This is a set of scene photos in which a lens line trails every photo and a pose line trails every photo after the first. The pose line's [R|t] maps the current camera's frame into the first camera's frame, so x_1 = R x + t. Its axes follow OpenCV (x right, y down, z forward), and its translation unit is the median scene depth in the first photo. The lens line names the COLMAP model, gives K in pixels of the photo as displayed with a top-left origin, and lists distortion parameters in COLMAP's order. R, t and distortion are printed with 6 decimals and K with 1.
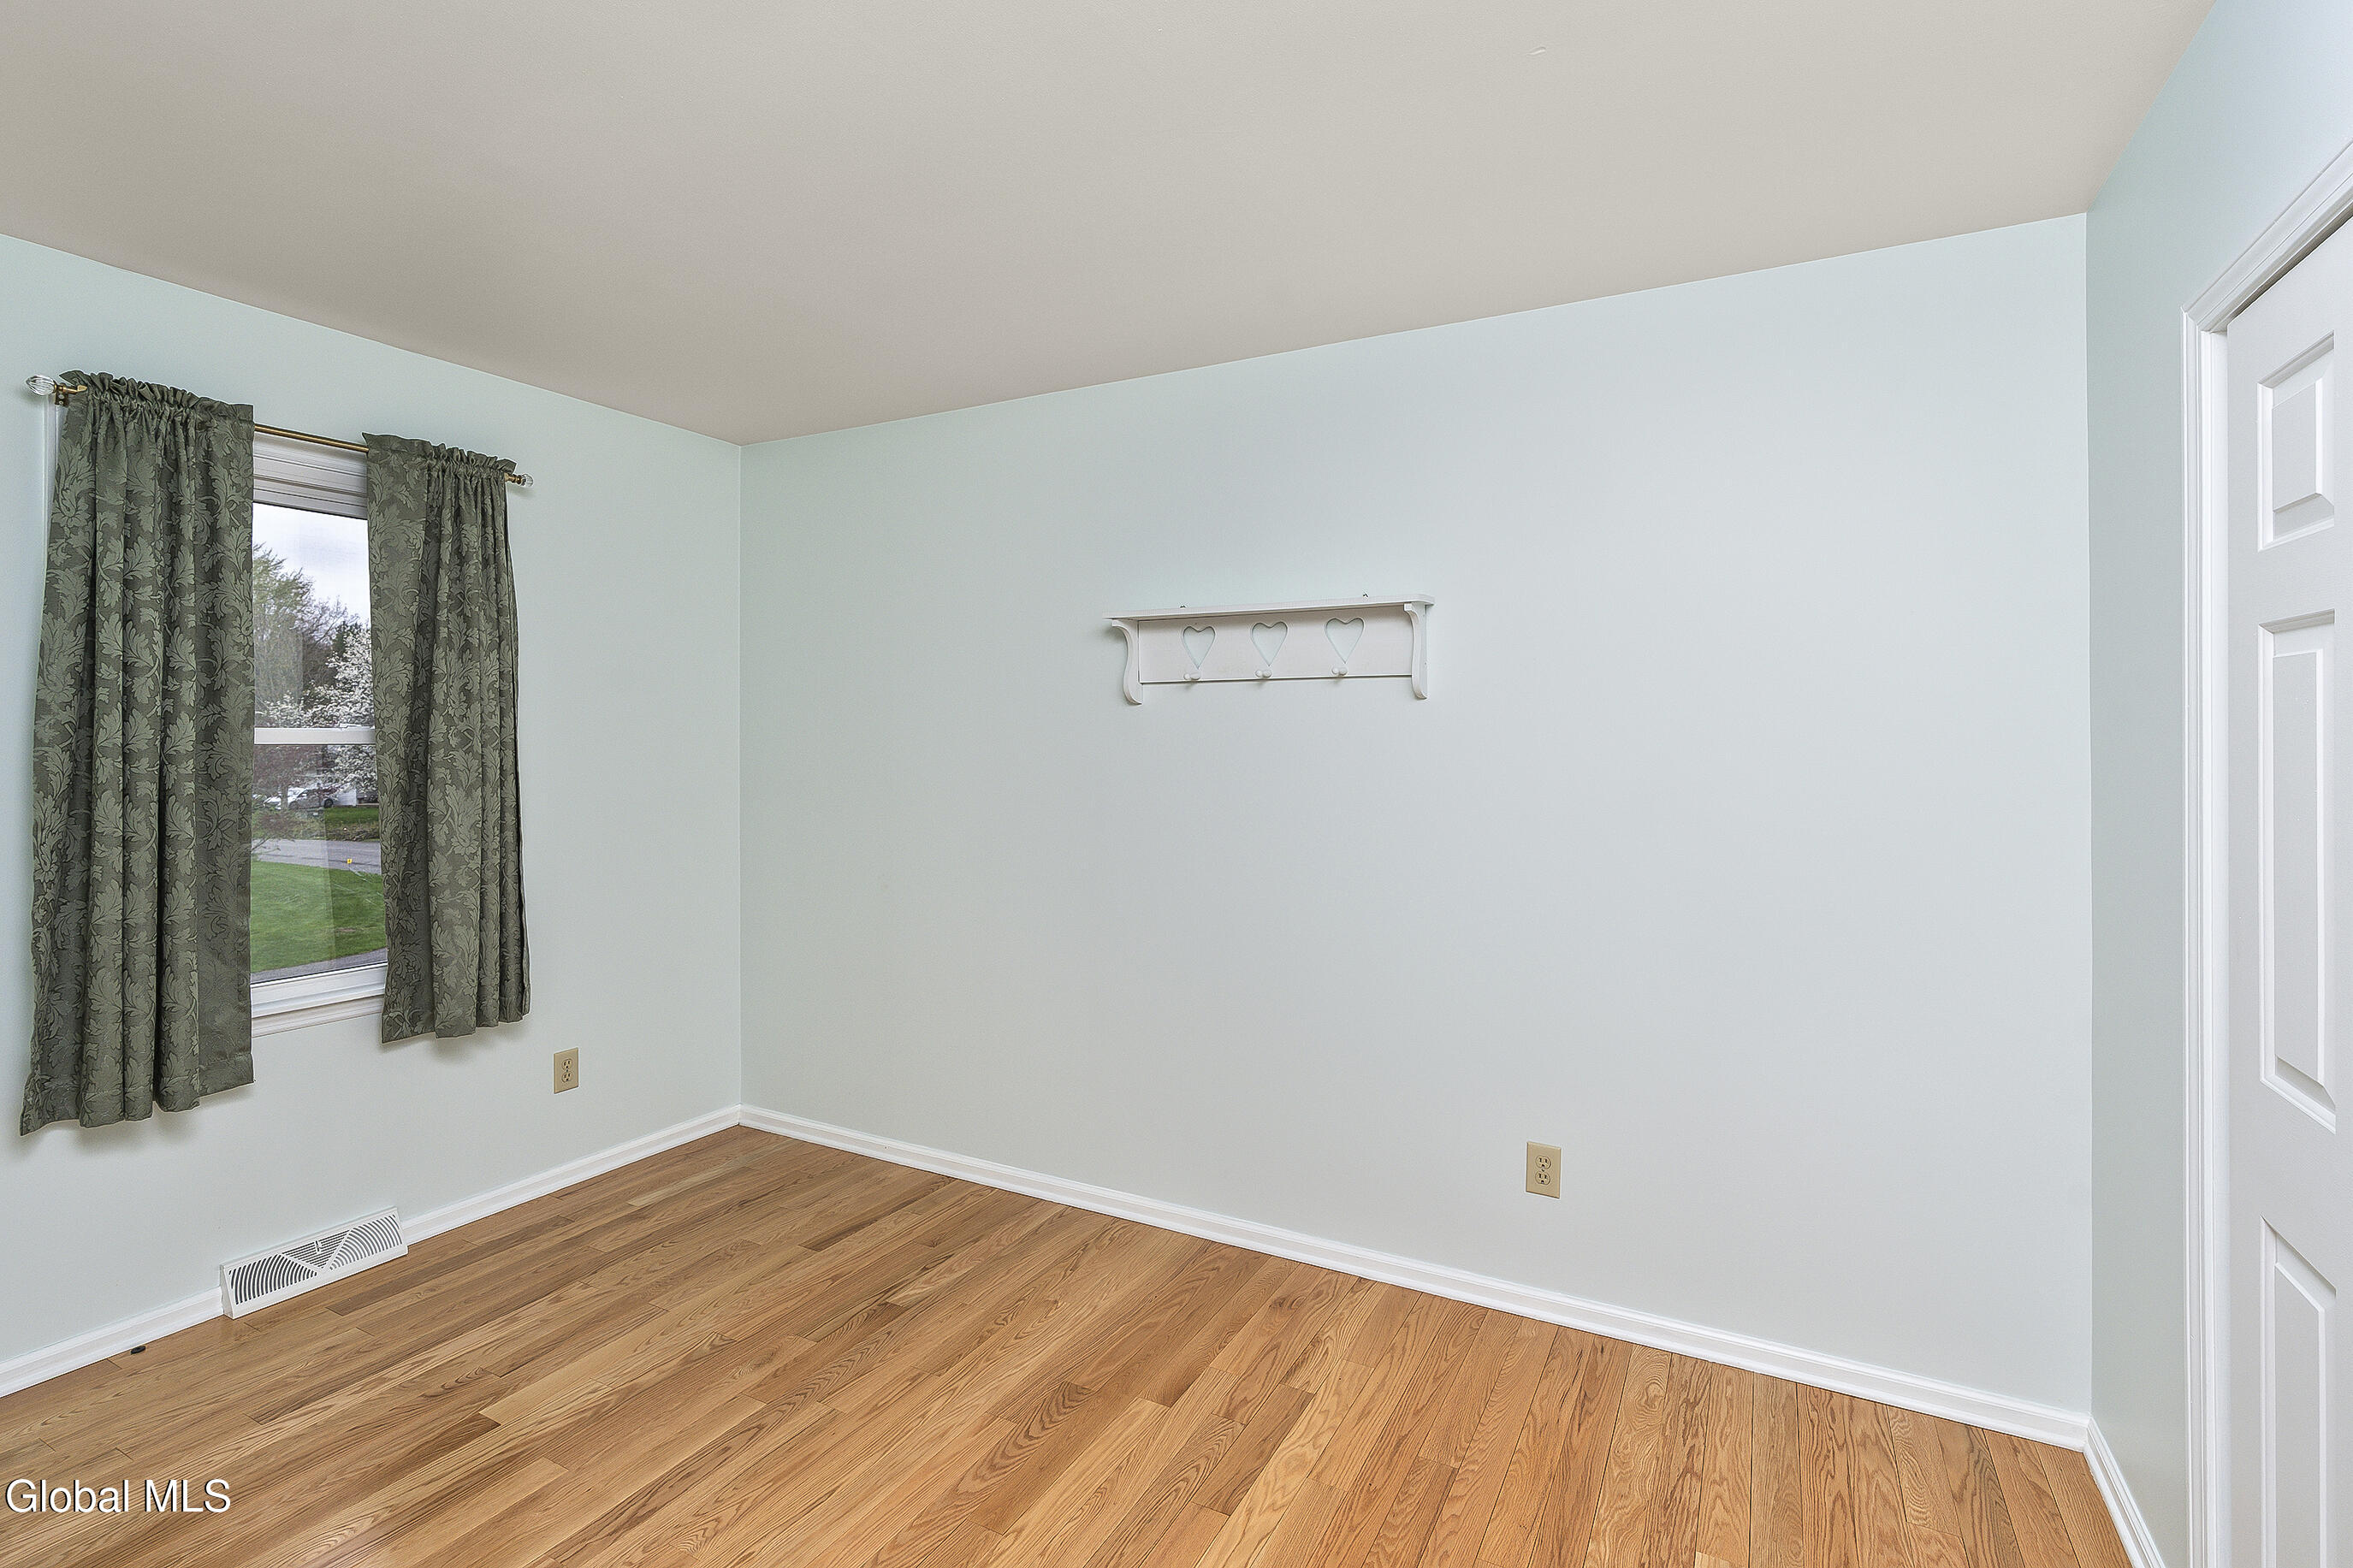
lens RADIAL K [[1128.9, 0, 1163.7], [0, 1128.9, 744.3], [0, 0, 1]] dist [-0.021397, 0.004221]
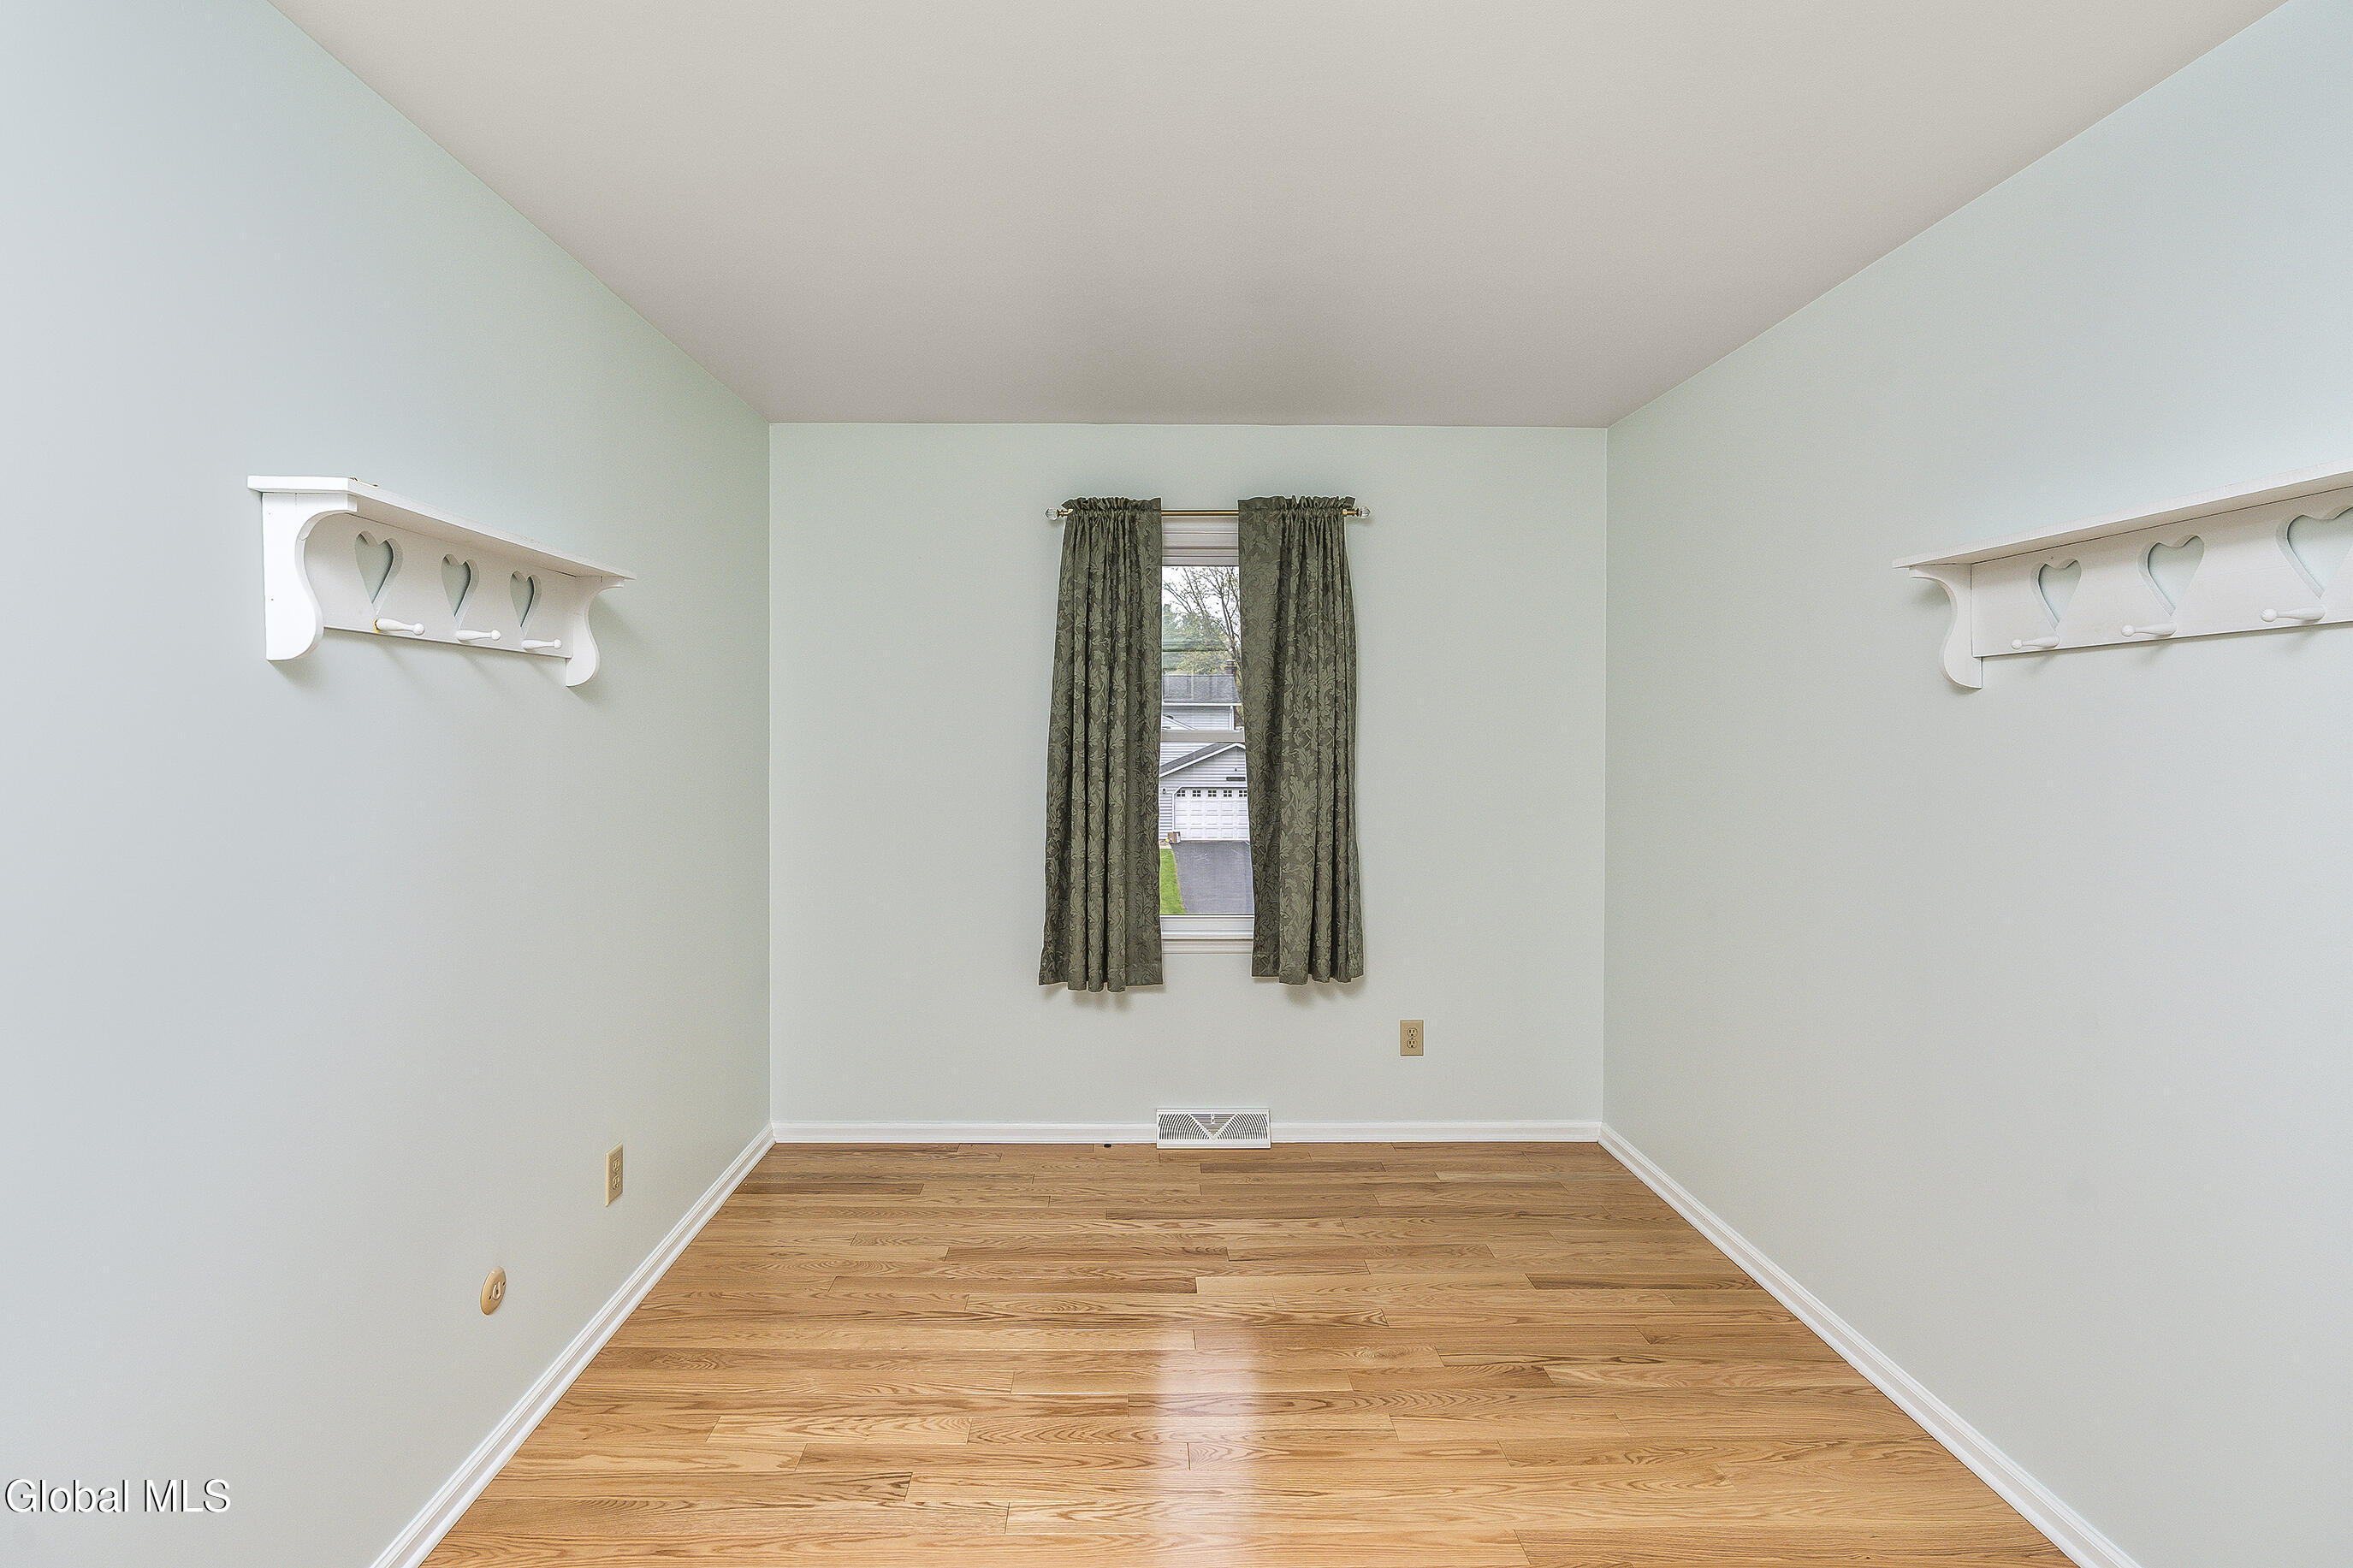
lens RADIAL K [[1128.9, 0, 1167.6], [0, 1128.9, 758.2], [0, 0, 1]] dist [-0.021397, 0.004221]
pose [[0.470898, 0.022716, -0.881895, 0.392114], [-0.005032, 0.999721, 0.023063, -0.011766], [0.882174, -0.006423, 0.470881, 0.313850]]
